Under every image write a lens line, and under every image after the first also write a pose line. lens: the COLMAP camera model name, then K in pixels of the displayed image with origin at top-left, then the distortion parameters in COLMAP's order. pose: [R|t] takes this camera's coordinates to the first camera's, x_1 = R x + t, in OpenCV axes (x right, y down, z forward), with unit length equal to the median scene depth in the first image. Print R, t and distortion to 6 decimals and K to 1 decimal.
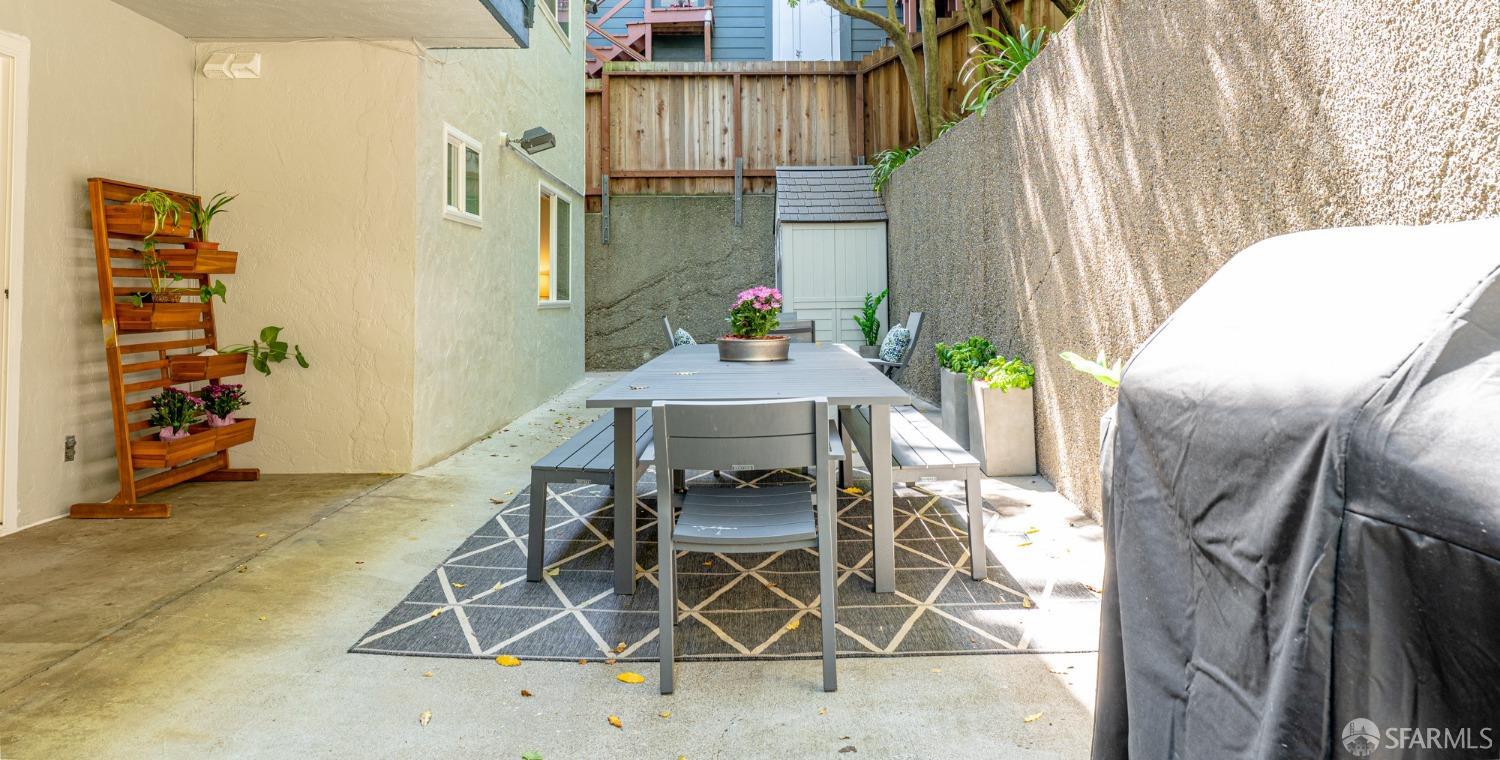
lens RADIAL K [[1278.3, 0, 749.8], [0, 1278.3, 302.2], [0, 0, 1]] dist [-0.004324, 0.000827]
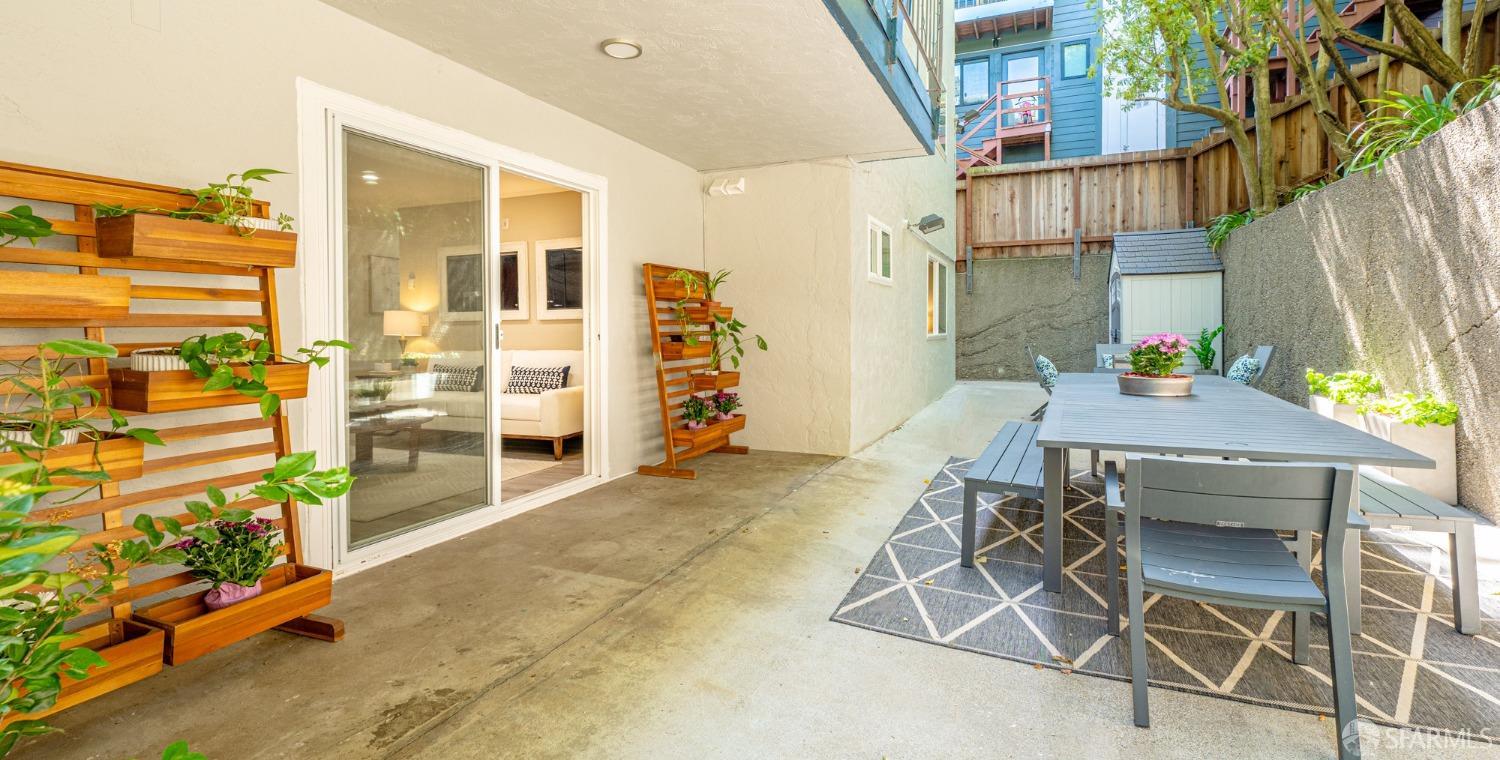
lens RADIAL K [[652.1, 0, 810.6], [0, 652.1, 317.5], [0, 0, 1]] dist [-0.001416, -0.000438]
pose [[0.971405, -0.022903, -0.236322, -0.131554], [0.023919, 0.999713, 0.001431, -0.027760], [0.236221, -0.007043, 0.971674, 0.273403]]
